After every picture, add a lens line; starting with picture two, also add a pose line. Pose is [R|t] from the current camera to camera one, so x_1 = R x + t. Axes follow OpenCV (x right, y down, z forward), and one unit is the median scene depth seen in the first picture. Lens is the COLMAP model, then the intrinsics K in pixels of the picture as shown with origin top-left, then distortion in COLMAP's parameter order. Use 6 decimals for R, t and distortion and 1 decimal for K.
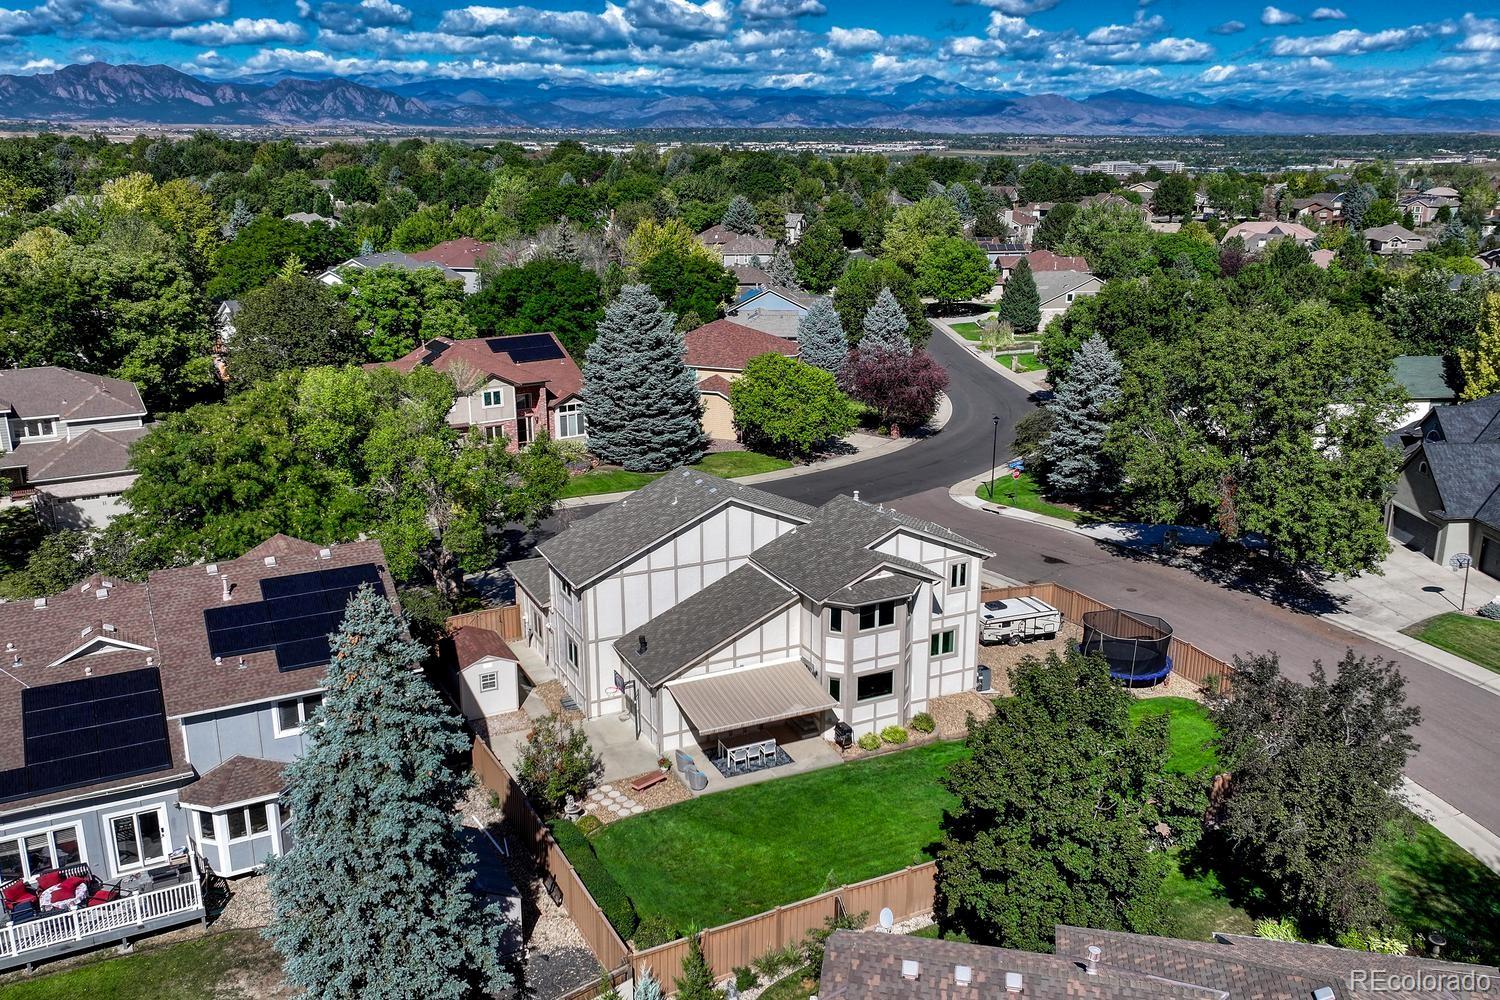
lens RADIAL K [[1256.3, 0, 723.9], [0, 1256.3, 451.3], [0, 0, 1]] dist [0.042949, -0.020073]
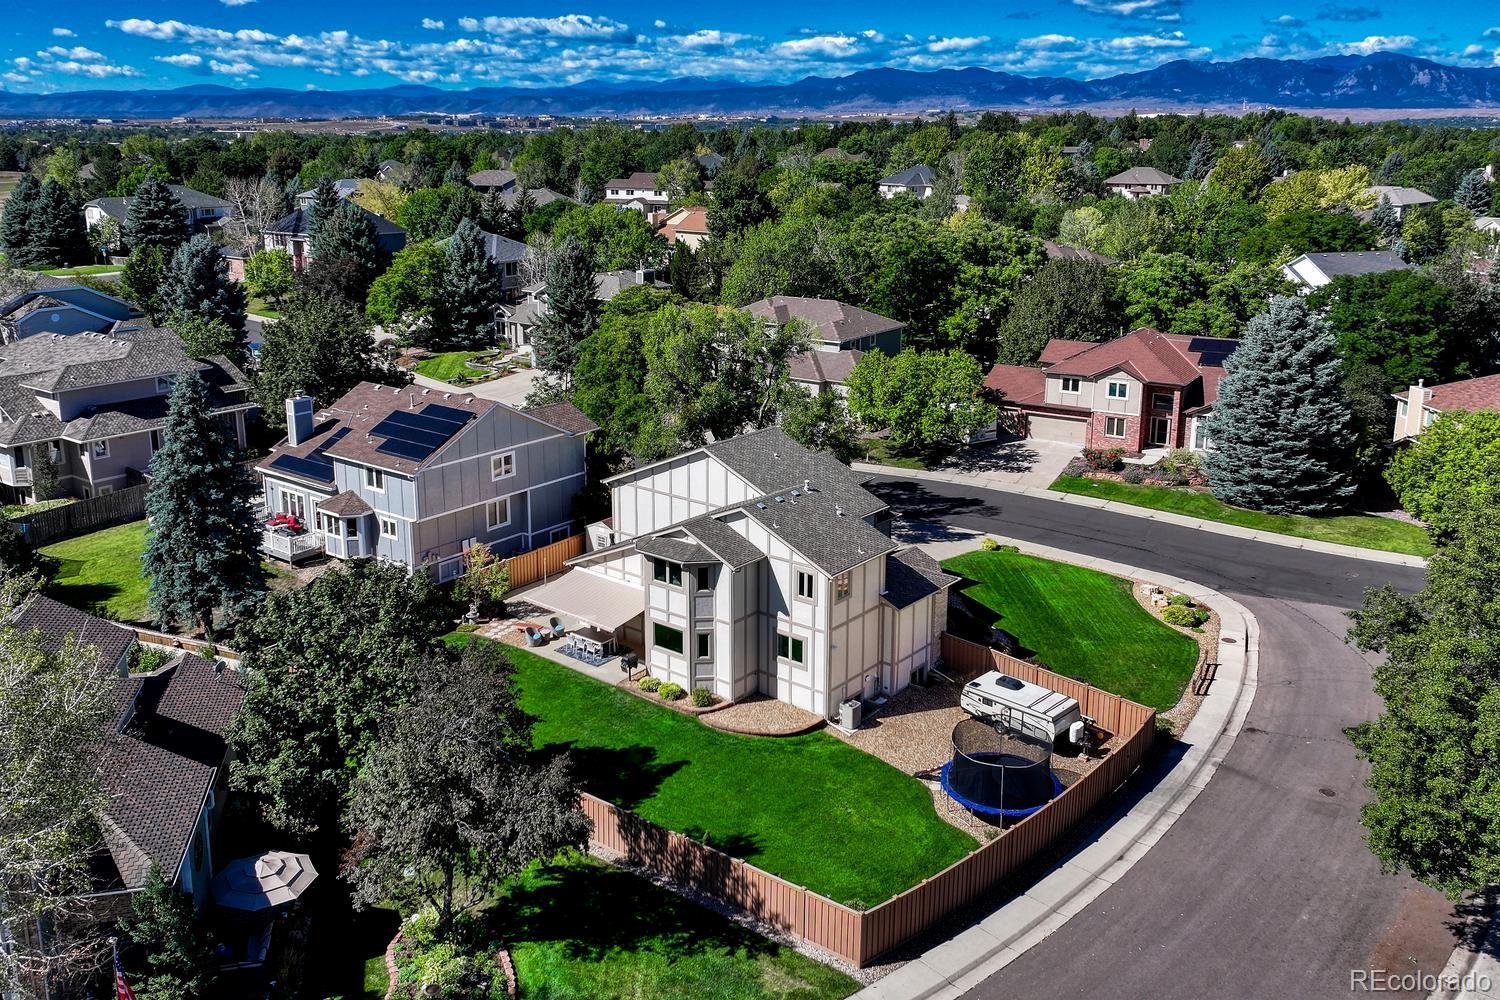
lens RADIAL K [[1191.2, 0, 750.0], [0, 1191.2, 500.0], [0, 0, 1]] dist [0.047165, -0.000739]
pose [[0.442386, 0.265418, -0.856649, 0.920867], [-0.222097, 0.957871, 0.182086, -0.117073], [0.868888, 0.109707, 0.482698, 0.522367]]
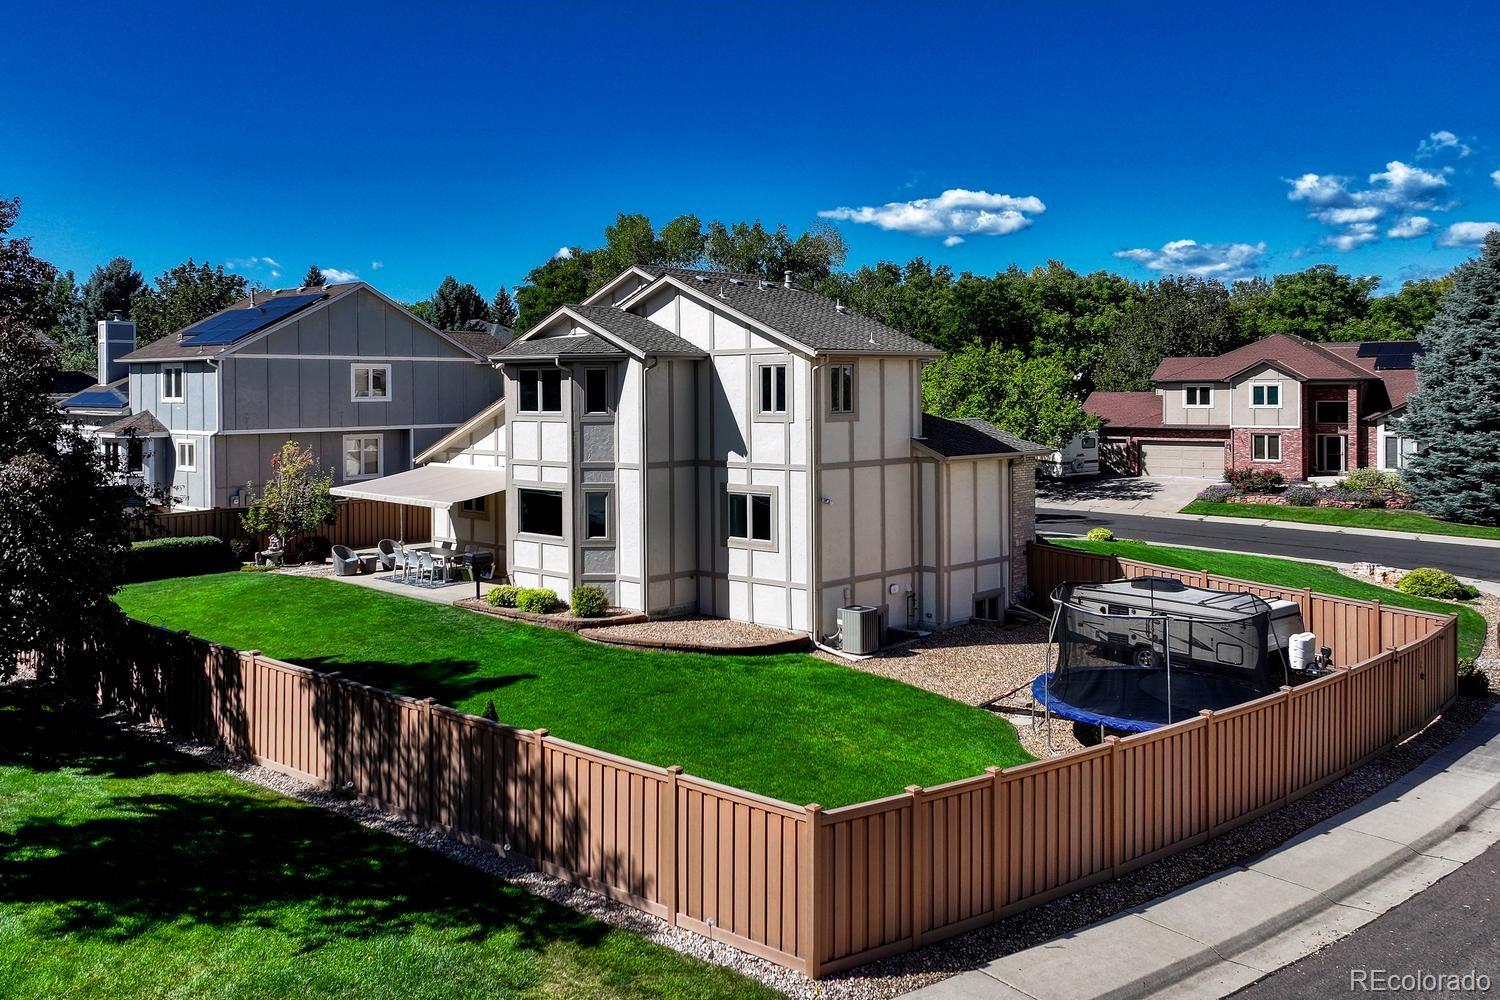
lens RADIAL K [[1256.3, 0, 723.9], [0, 1256.3, 451.3], [0, 0, 1]] dist [0.042949, -0.020073]
pose [[0.371647, 0.052483, -0.926889, 0.670942], [-0.220457, 0.974832, -0.033197, 0.146563], [0.901819, 0.216676, 0.373863, 0.788703]]
